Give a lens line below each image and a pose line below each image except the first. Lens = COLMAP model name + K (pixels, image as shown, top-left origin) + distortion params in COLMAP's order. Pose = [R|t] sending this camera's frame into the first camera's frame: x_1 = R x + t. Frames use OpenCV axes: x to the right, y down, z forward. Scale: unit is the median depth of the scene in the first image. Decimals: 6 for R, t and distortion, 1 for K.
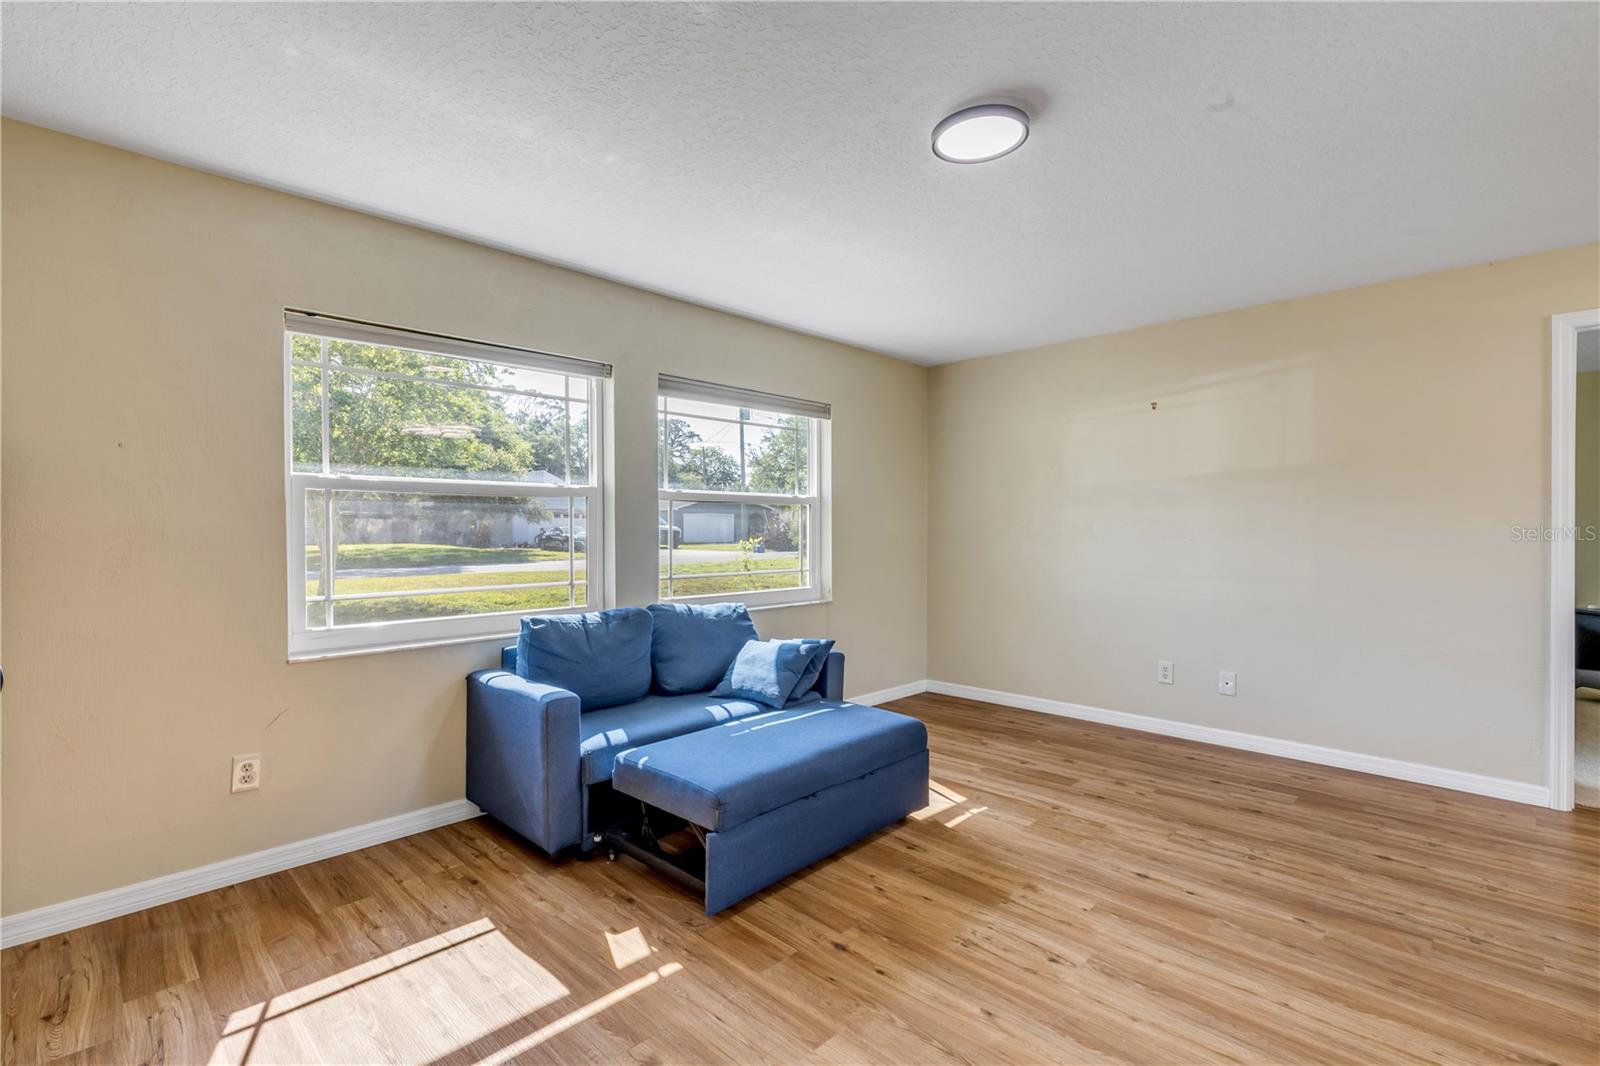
lens RADIAL K [[723.0, 0, 797.3], [0, 723.0, 534.0], [0, 0, 1]] dist [0.001393, -0.000732]
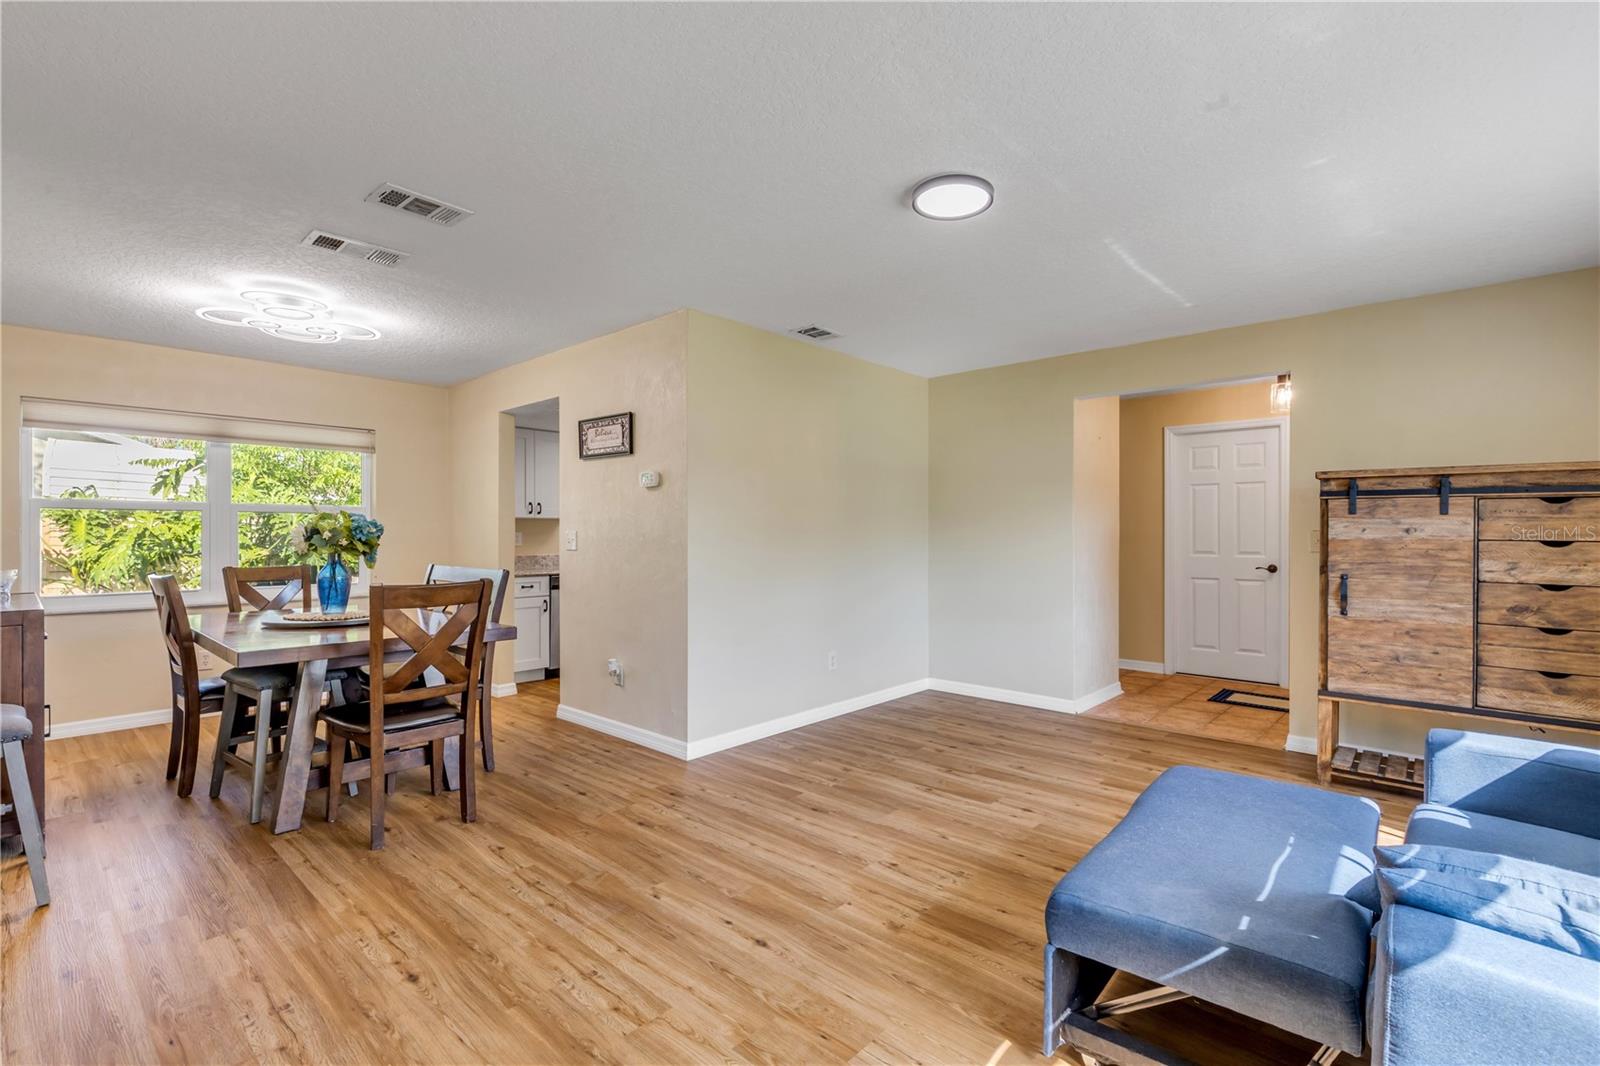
lens RADIAL K [[723.0, 0, 791.6], [0, 723.0, 553.1], [0, 0, 1]] dist [0.001393, -0.000732]
pose [[-0.999357, -0.001544, -0.035817, 0.423723], [-0.002927, 0.999250, 0.038600, -0.018689], [0.035730, 0.038680, -0.998613, 1.645903]]
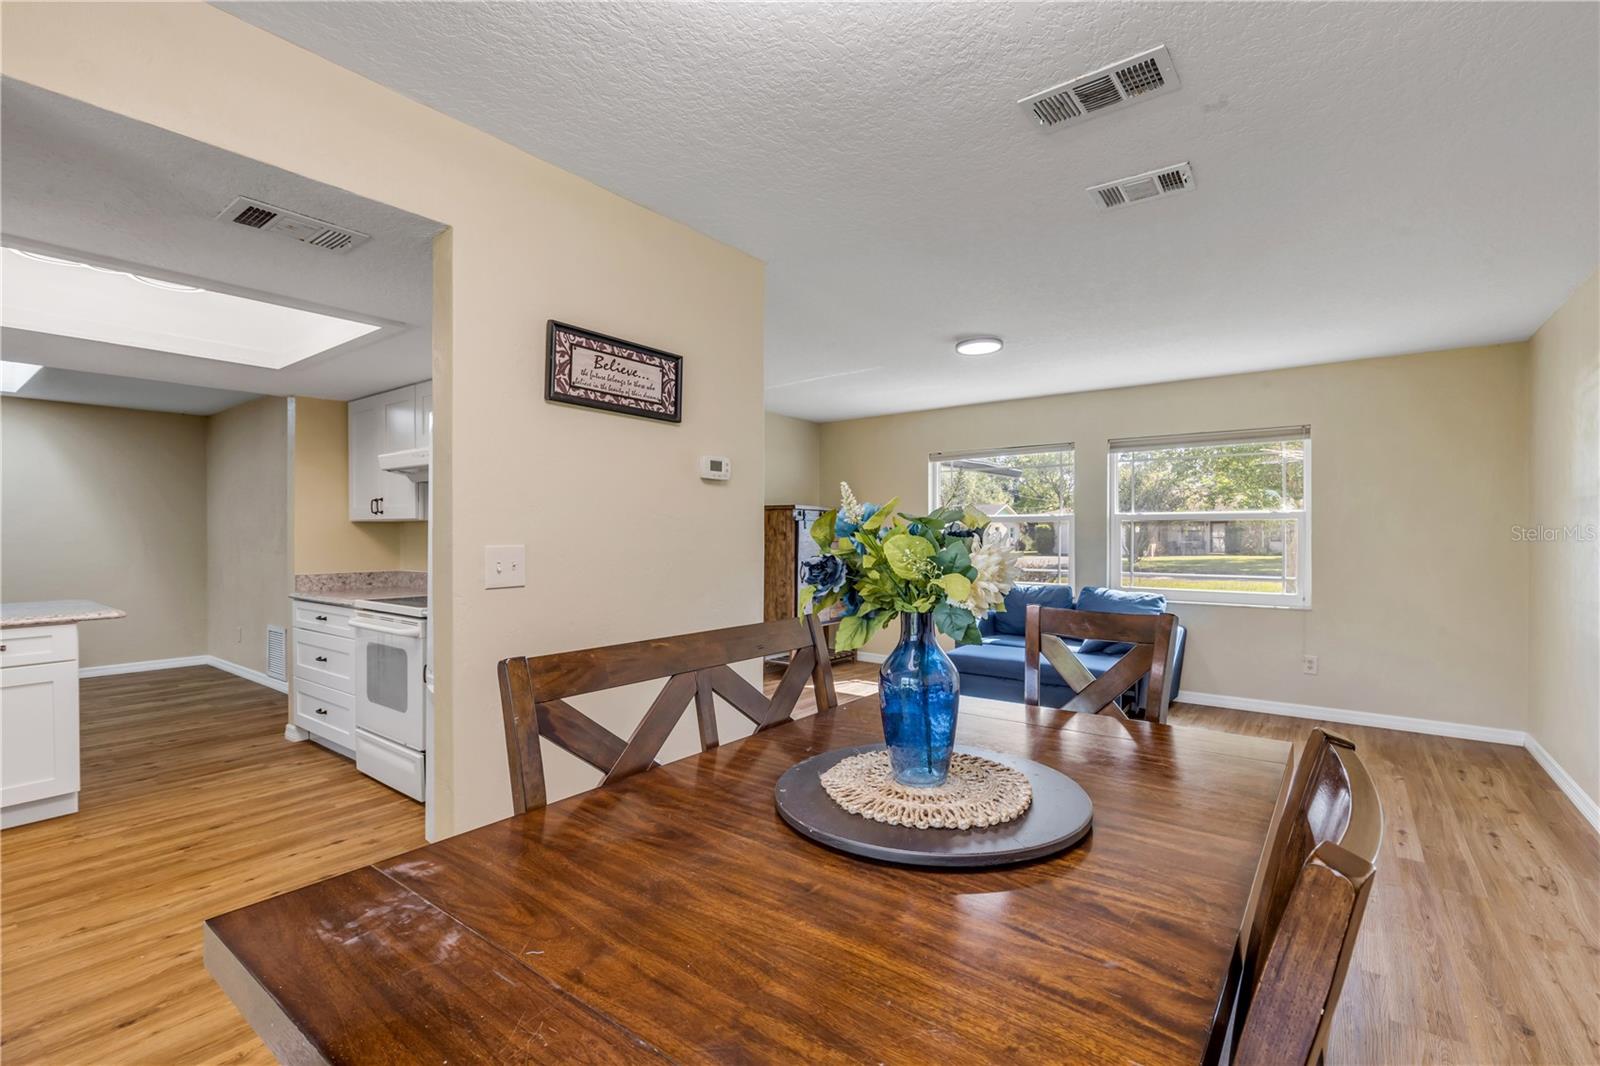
lens RADIAL K [[723.0, 0, 797.2], [0, 723.0, 536.3], [0, 0, 1]] dist [0.001393, -0.000732]
pose [[0.125774, 0.002414, -0.992056, 1.663534], [-0.010210, 0.999947, 0.001138, -0.013974], [0.992006, 0.009986, 0.125792, 0.190983]]
